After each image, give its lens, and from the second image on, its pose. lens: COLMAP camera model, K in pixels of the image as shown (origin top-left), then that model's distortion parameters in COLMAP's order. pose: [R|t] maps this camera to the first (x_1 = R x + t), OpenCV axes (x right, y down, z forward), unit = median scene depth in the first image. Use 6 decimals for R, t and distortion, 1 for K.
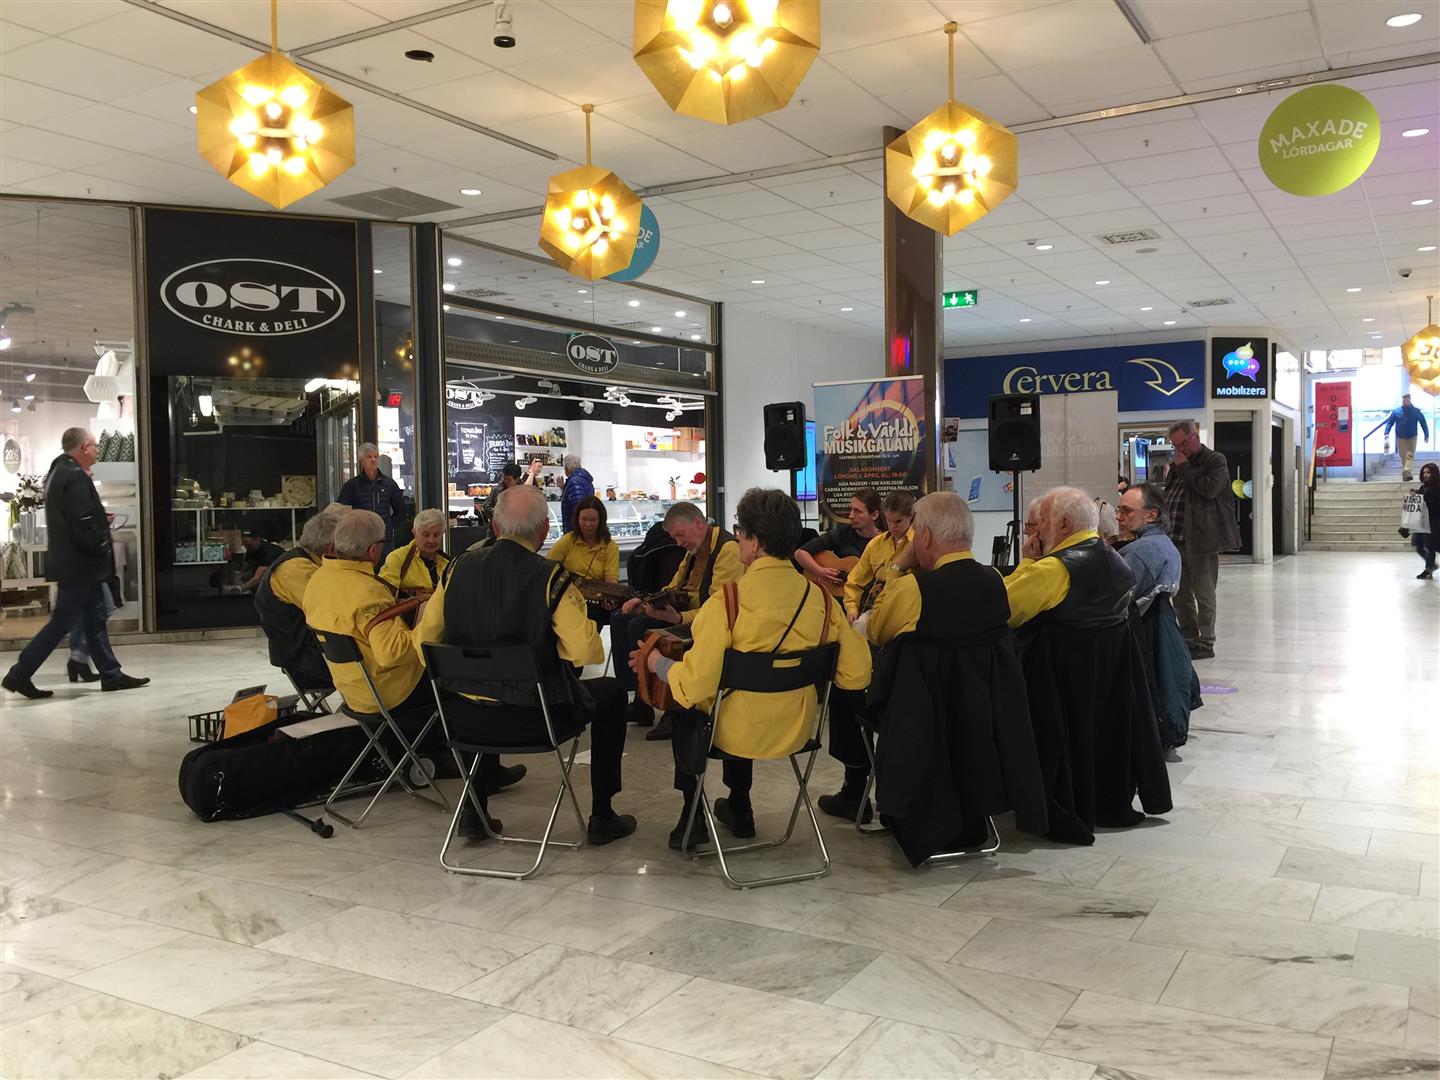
lens RADIAL K [[1234.3, 0, 723.8], [0, 1234.3, 540.7], [0, 0, 1]] dist [0.050893, -0.053874]
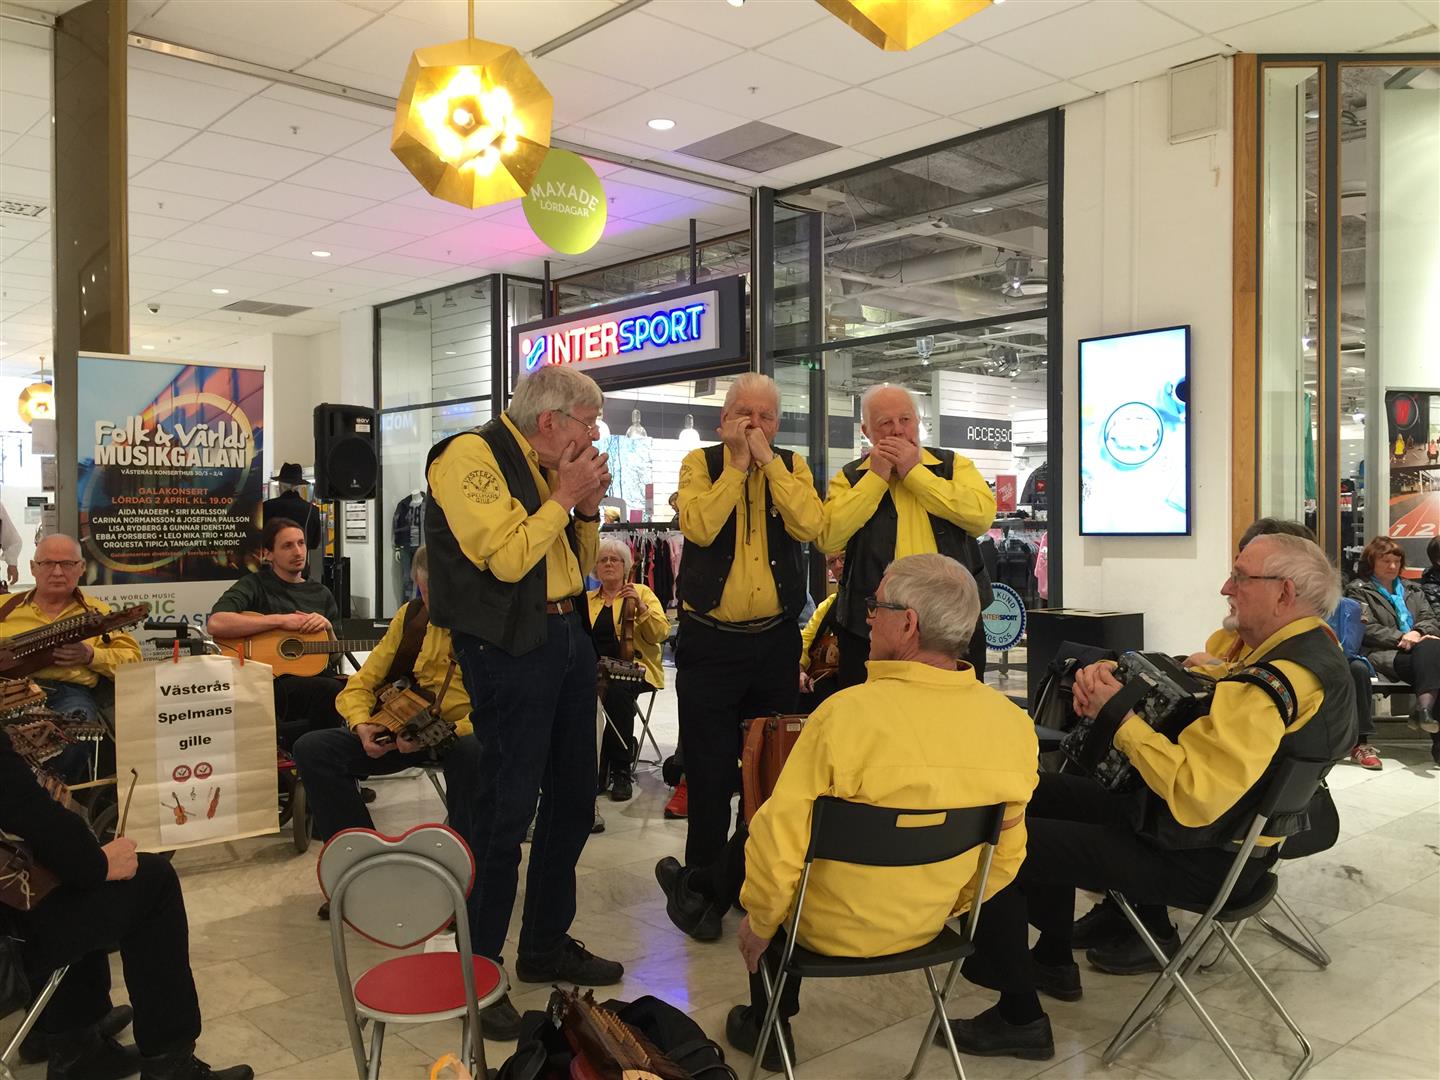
lens RADIAL K [[1234.3, 0, 723.6], [0, 1234.3, 530.9], [0, 0, 1]] dist [0.050893, -0.053874]
pose [[0.305892, 0.008653, 0.952027, -0.438906], [0.030297, 0.999364, -0.018817, -0.013809], [-0.951584, 0.034600, 0.305435, 0.501951]]
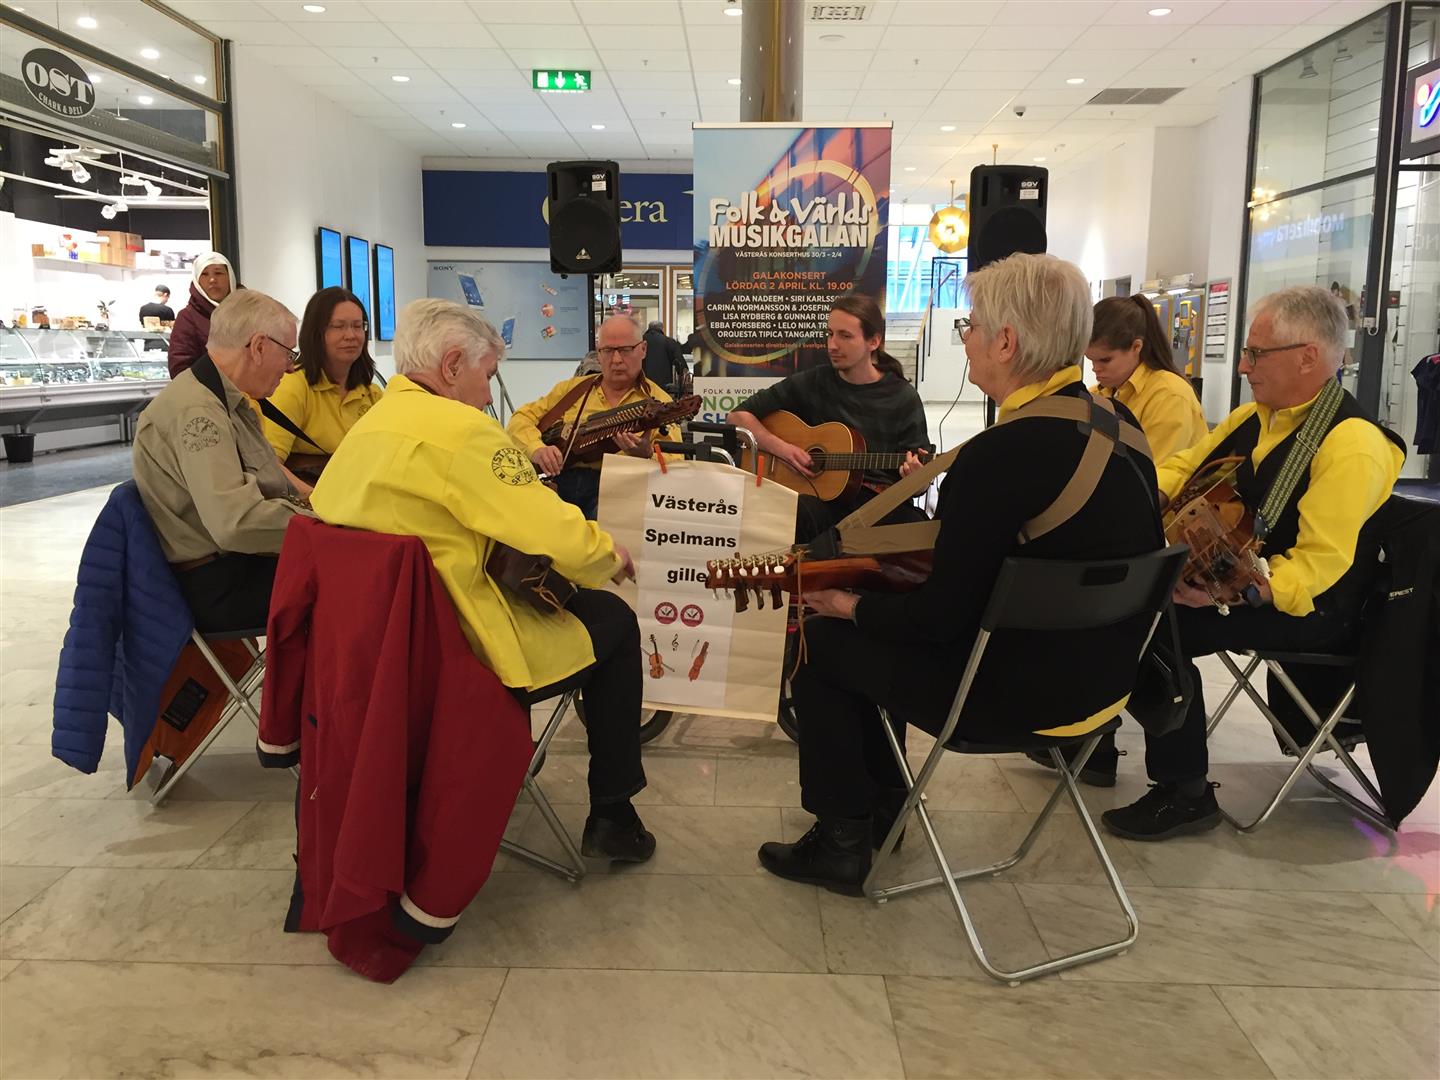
lens RADIAL K [[1234.3, 0, 718.6], [0, 1234.3, 534.4], [0, 0, 1]] dist [0.050893, -0.053874]
pose [[0.874803, -0.046540, 0.482237, -0.214997], [-0.007481, 0.993959, 0.109495, 0.003266], [-0.484420, -0.099394, 0.869171, 0.466470]]
